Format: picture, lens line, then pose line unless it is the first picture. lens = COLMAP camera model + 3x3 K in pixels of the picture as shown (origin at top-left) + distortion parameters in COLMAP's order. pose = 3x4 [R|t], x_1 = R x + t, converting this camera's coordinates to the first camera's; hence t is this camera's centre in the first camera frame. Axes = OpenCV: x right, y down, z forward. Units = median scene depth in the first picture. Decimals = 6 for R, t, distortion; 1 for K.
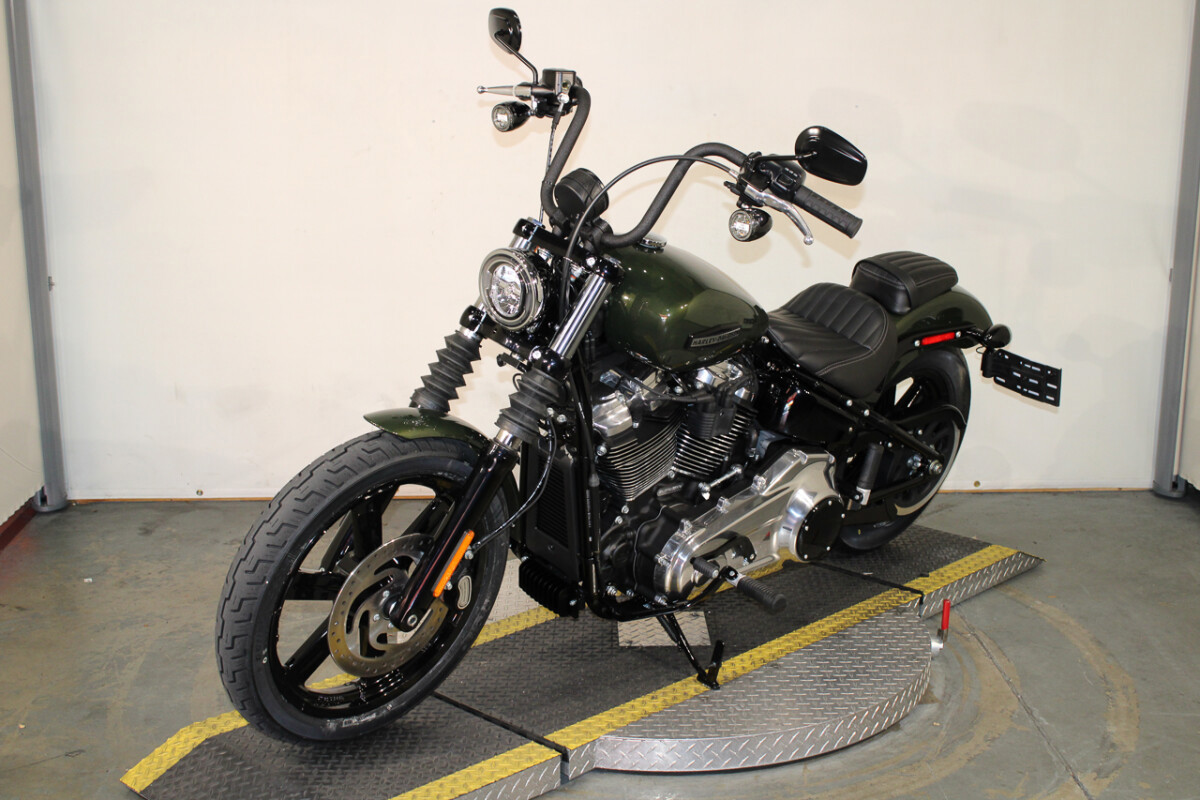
lens RADIAL K [[1650.2, 0, 600.0], [0, 1650.2, 400.0], [0, 0, 1]] dist [-0.033196, 0.007107]
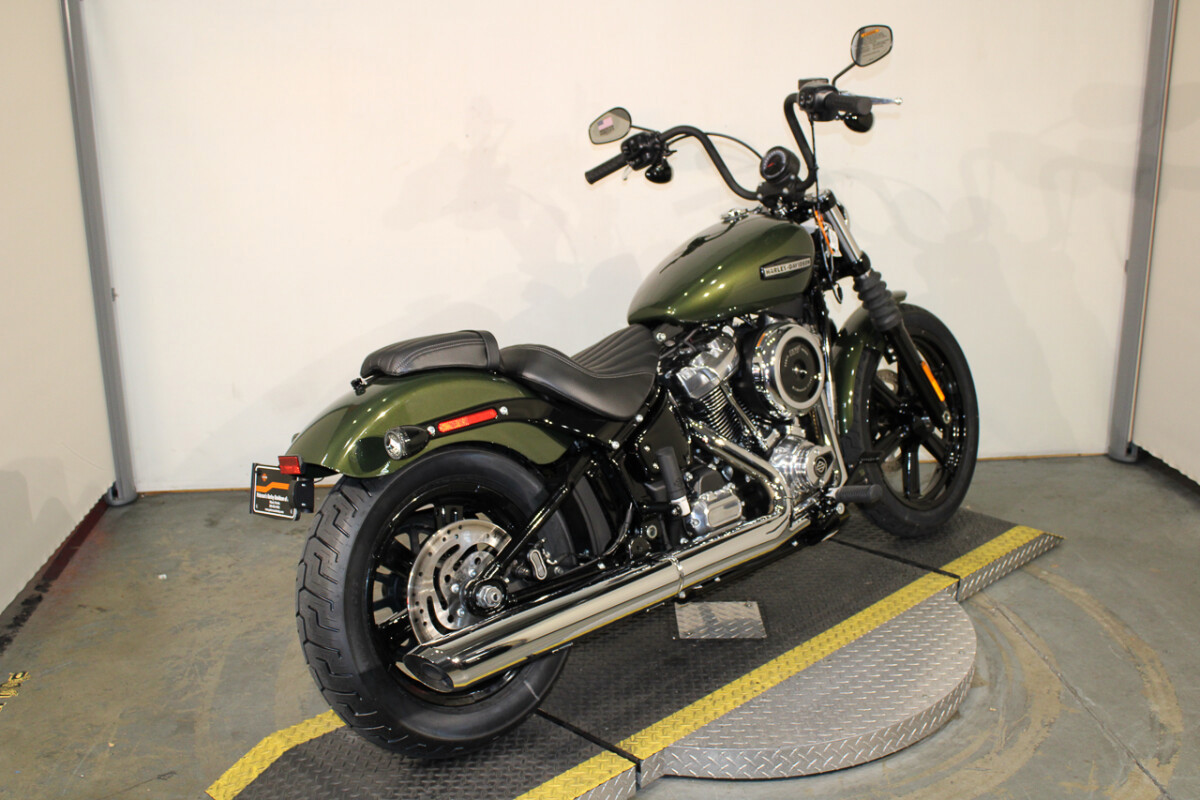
lens RADIAL K [[1295.6, 0, 600.0], [0, 1295.6, 400.0], [0, 0, 1]] dist [-0.121975, 0.146252]
pose [[0.998507, -0.025429, 0.048352, -0.070660], [0.023399, 0.998840, 0.042084, -0.036041], [-0.049366, -0.040889, 0.997943, 0.177414]]
